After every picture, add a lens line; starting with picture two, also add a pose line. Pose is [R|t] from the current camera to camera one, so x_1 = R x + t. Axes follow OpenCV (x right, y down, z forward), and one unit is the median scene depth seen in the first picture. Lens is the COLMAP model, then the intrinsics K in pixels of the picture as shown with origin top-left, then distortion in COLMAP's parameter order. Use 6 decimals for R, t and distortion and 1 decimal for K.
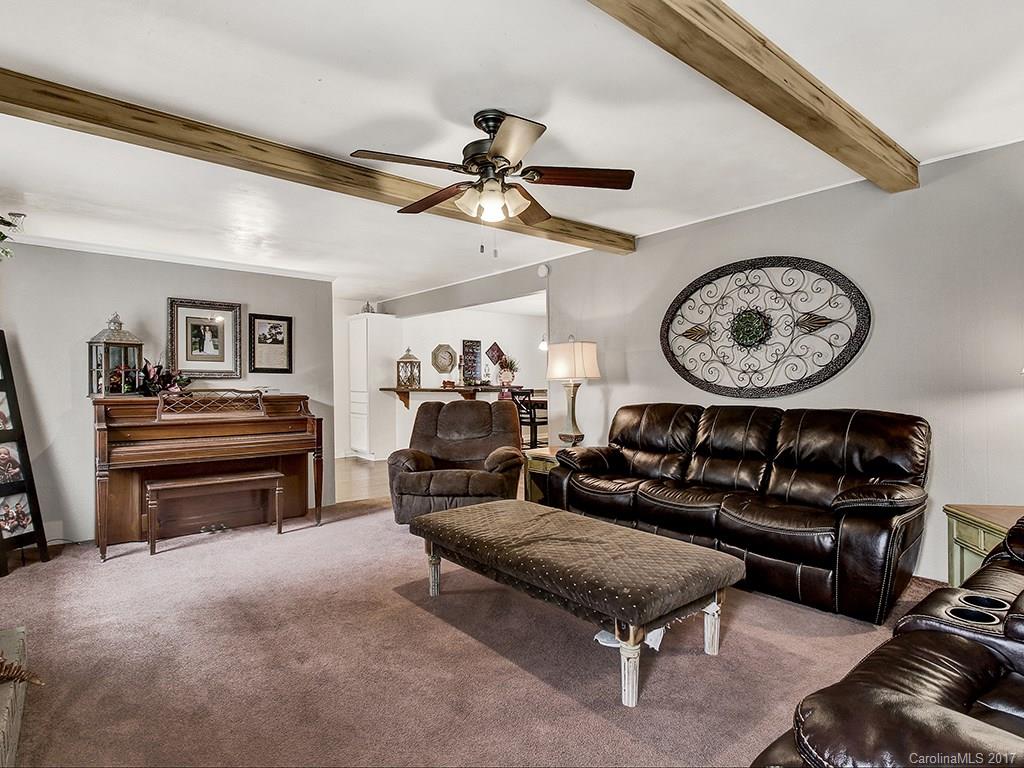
lens RADIAL K [[545.5, 0, 518.4], [0, 545.5, 381.5], [0, 0, 1]] dist [-0.002365, -0.006144]
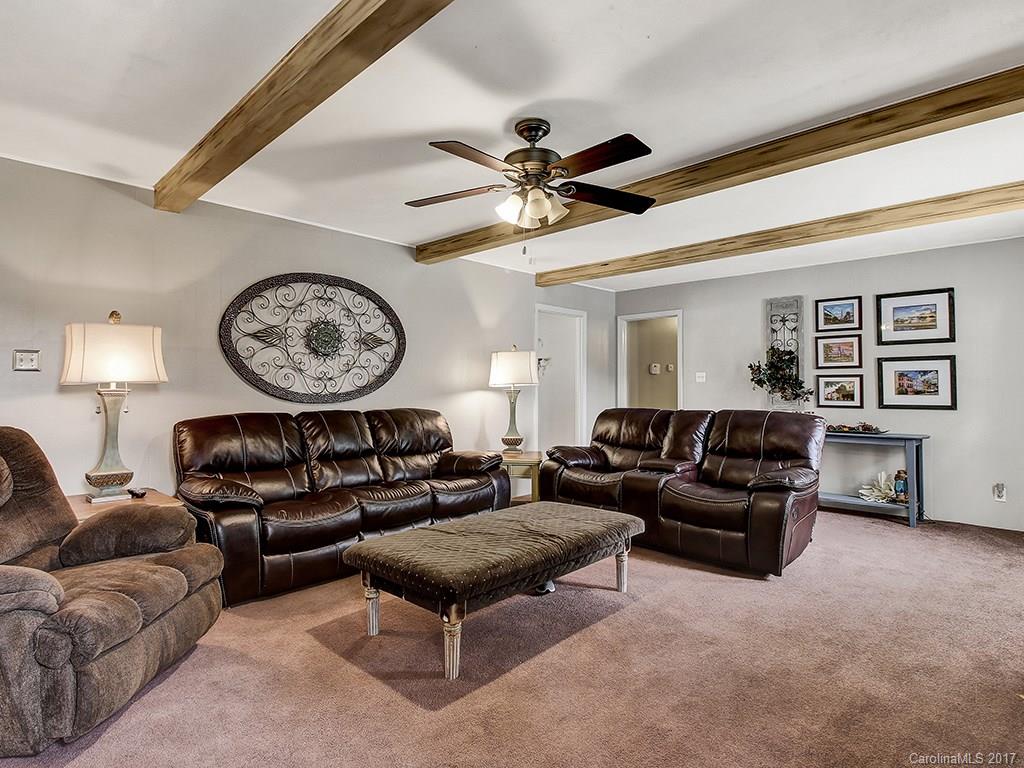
lens RADIAL K [[545.5, 0, 503.1], [0, 545.5, 381.3], [0, 0, 1]] dist [-0.002365, -0.006144]
pose [[-0.084393, 0.012293, 0.996357, -0.637645], [-0.005570, 0.999902, -0.012809, -0.001555], [-0.996417, -0.006630, -0.084316, 0.698683]]
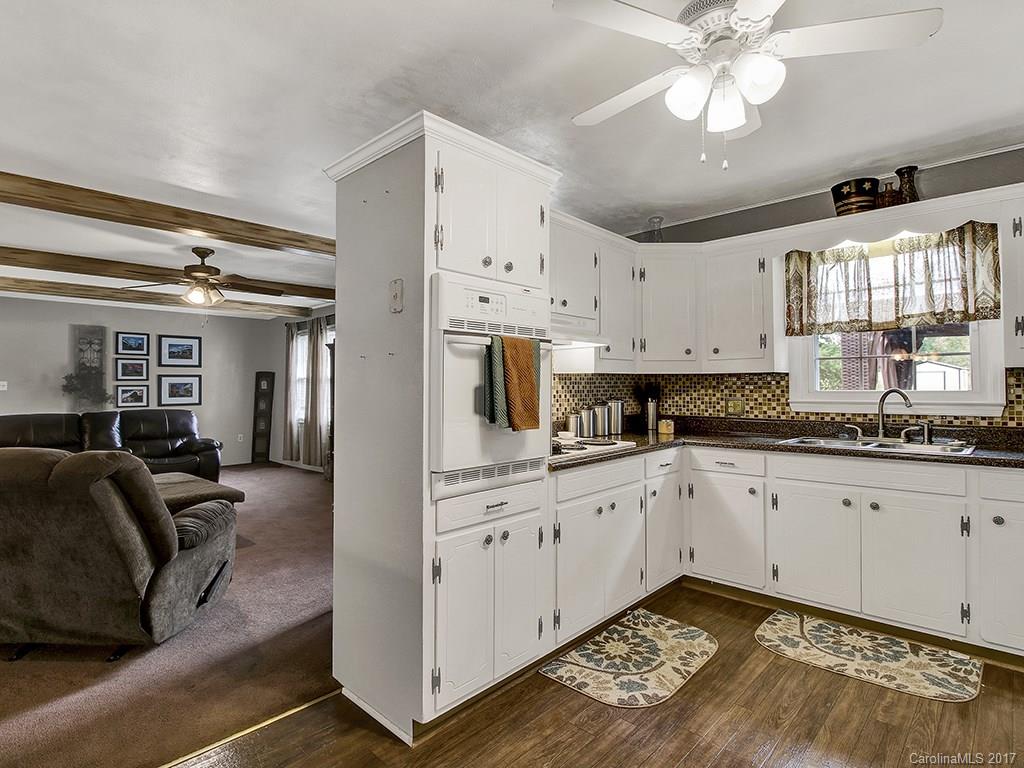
lens RADIAL K [[545.5, 0, 491.1], [0, 545.5, 379.1], [0, 0, 1]] dist [-0.002365, -0.006144]
pose [[-0.997566, 0.006964, -0.069383, -0.532024], [0.008142, 0.999827, -0.016707, -0.016376], [0.069254, -0.017231, -0.997450, 1.764536]]
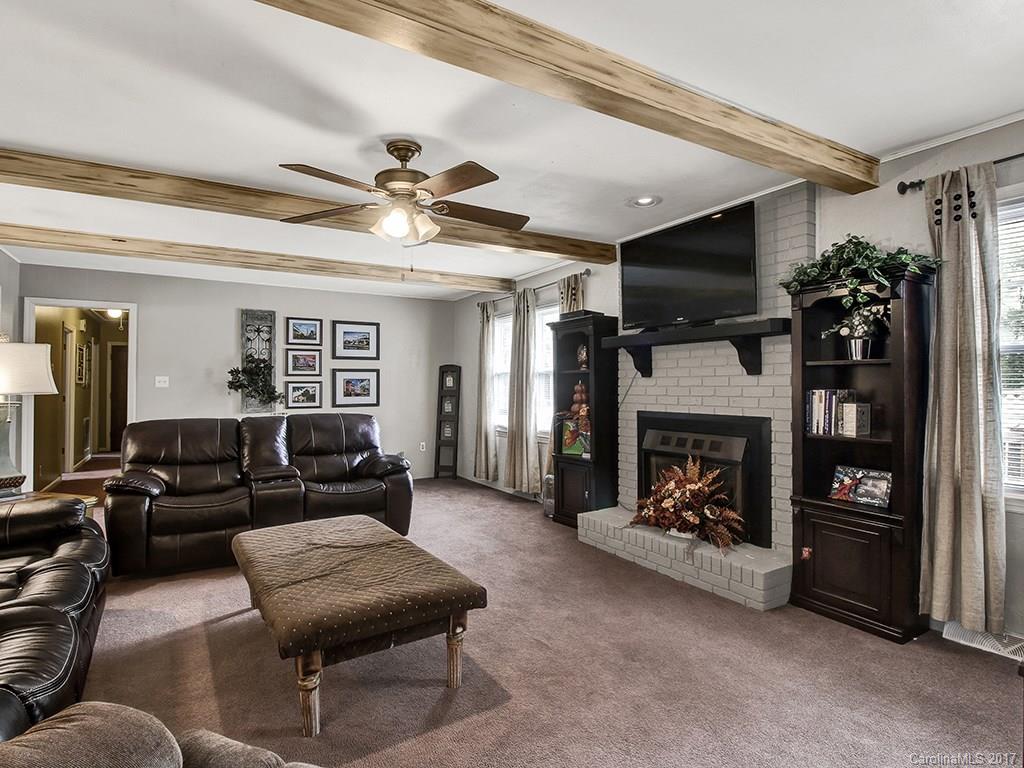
lens RADIAL K [[537.6, 0, 504.6], [0, 537.6, 377.2], [0, 0, 1]] dist [-0.009388, -0.002769]
pose [[-0.986220, 0.008204, 0.165234, -0.244694], [0.005156, 0.999809, -0.018865, -0.017555], [-0.165357, -0.017753, -0.986074, 1.221120]]
